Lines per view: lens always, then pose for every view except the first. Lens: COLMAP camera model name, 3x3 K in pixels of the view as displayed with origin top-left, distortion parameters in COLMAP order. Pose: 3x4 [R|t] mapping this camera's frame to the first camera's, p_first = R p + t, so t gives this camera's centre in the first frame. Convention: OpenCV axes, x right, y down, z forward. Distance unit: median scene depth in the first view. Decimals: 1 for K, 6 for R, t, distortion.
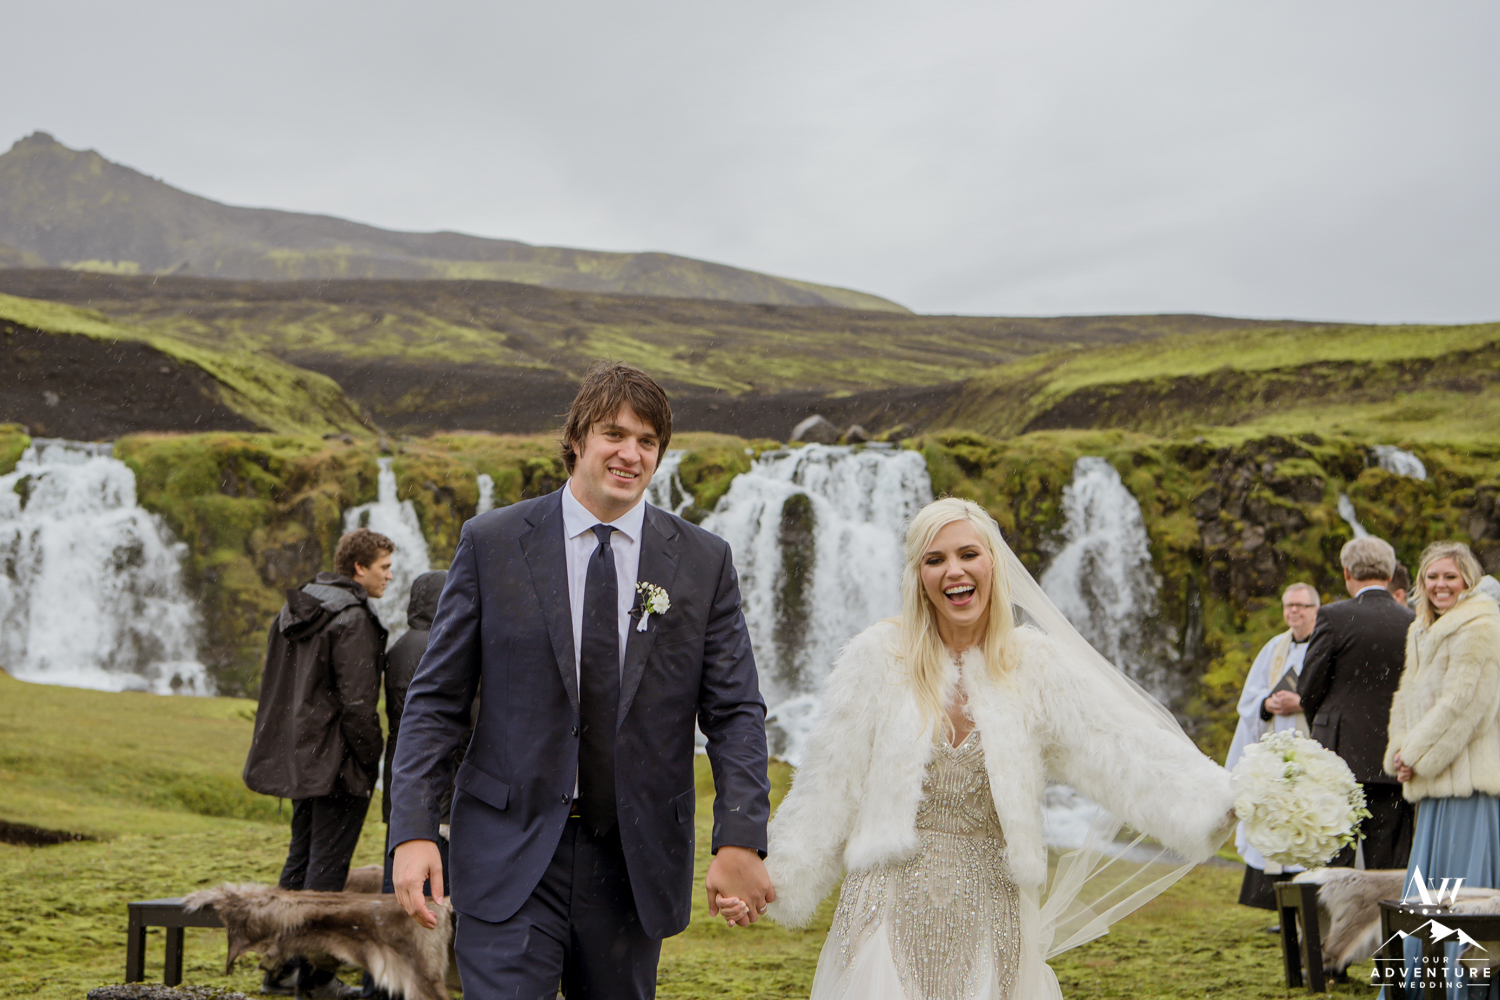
lens RADIAL K [[2604.4, 0, 681.6], [0, 2604.4, 415.1], [0, 0, 1]] dist [0.206673, 0.000000]
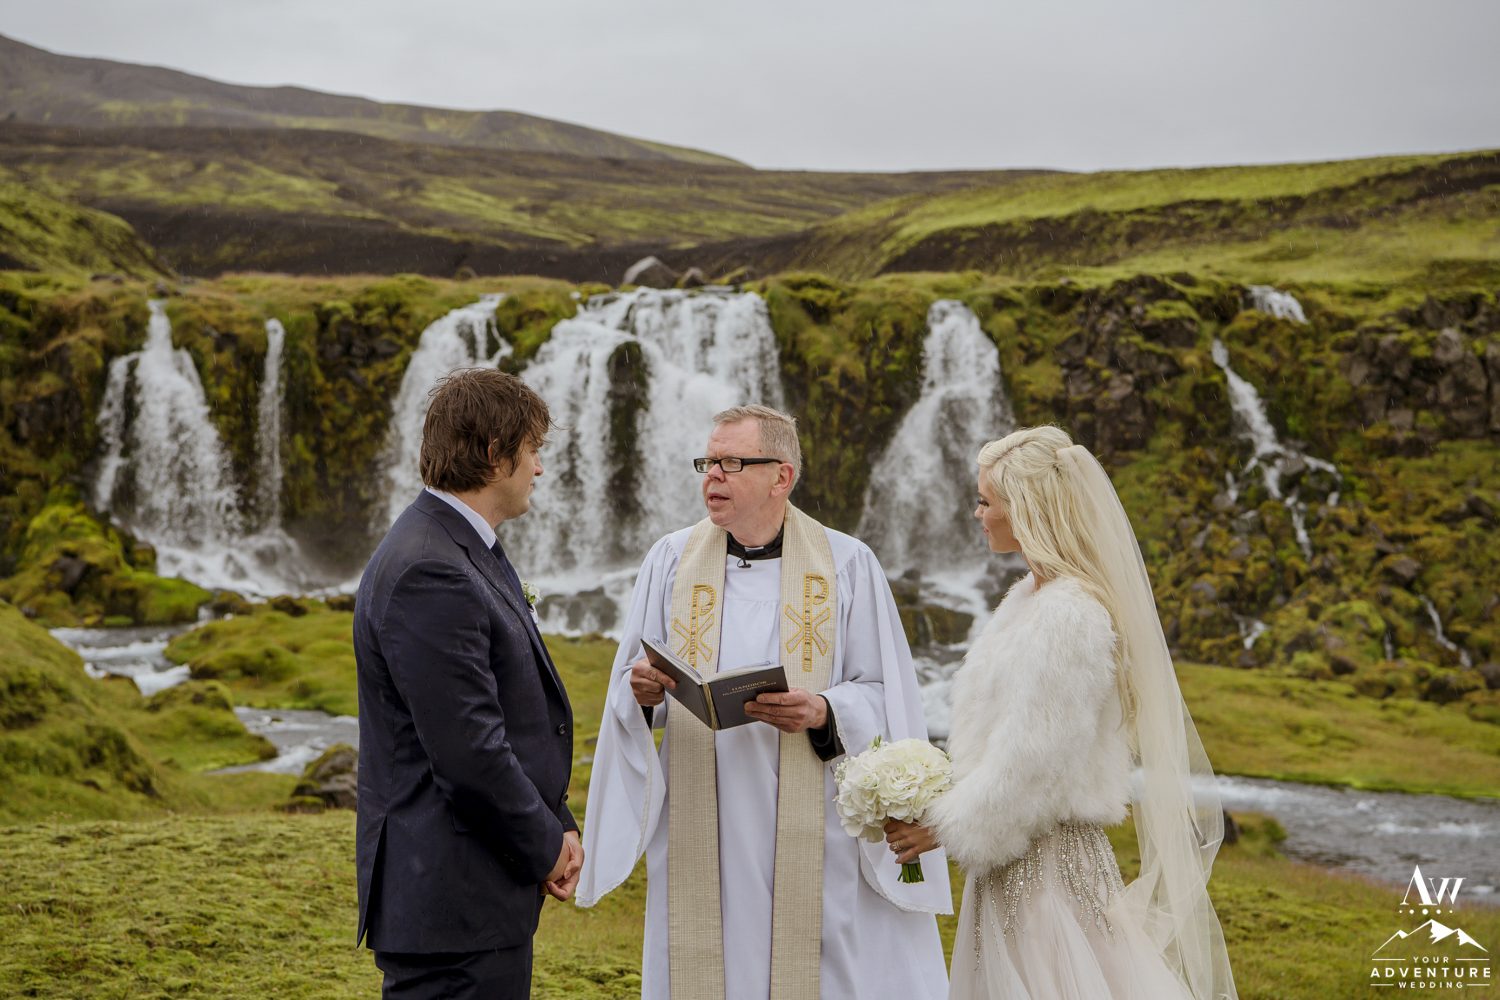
lens RADIAL K [[2566.4, 0, 745.7], [0, 2566.4, 494.3], [0, 0, 1]] dist [0.266287, 0.000000]
pose [[0.996714, -0.006840, 0.080717, 0.012848], [0.000063, 0.996494, 0.083665, 0.008286], [-0.081007, -0.083385, 0.993219, 0.107308]]
